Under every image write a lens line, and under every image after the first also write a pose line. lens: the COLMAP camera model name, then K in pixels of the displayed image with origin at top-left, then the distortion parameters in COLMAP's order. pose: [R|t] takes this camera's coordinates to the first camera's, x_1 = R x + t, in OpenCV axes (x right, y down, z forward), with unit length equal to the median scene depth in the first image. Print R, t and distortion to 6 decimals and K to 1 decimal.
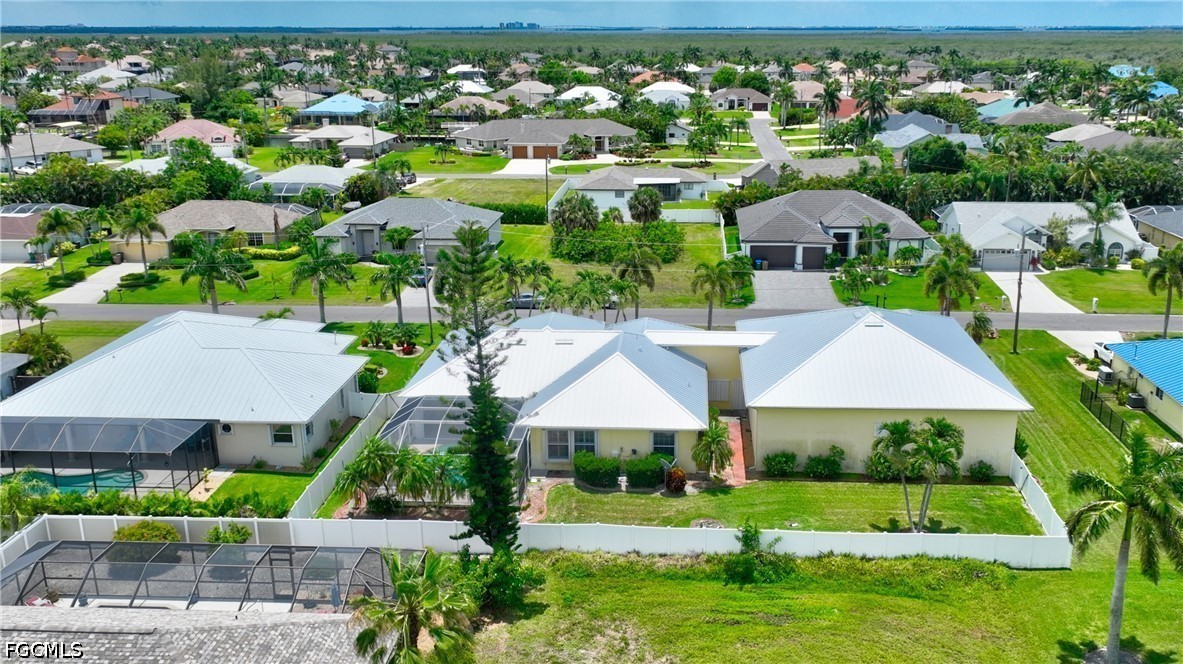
lens RADIAL K [[1046.5, 0, 591.5], [0, 1046.5, 332.0], [0, 0, 1]] dist [0.011919, 0.005079]
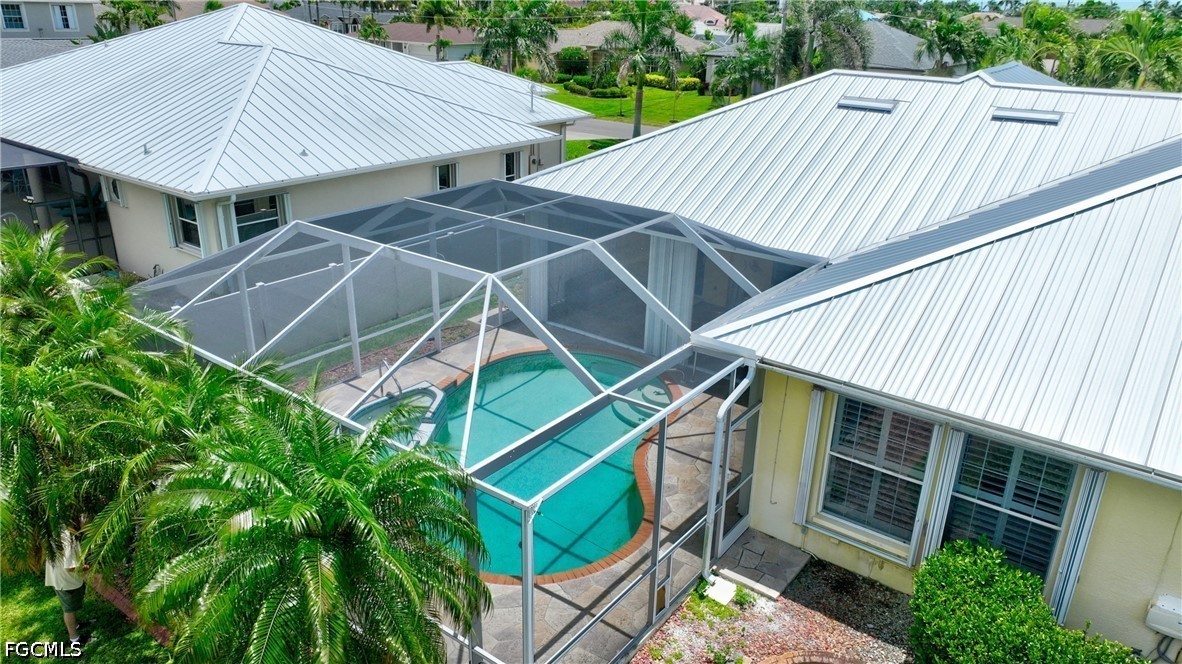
lens RADIAL K [[833.5, 0, 591.0], [0, 833.5, 332.0], [0, 0, 1]] dist [0.002742, 0.005913]
pose [[0.841630, 0.232292, -0.487544, -0.003305], [-0.185670, 0.972196, 0.142691, 0.064757], [0.507134, -0.029571, 0.861360, 0.816040]]
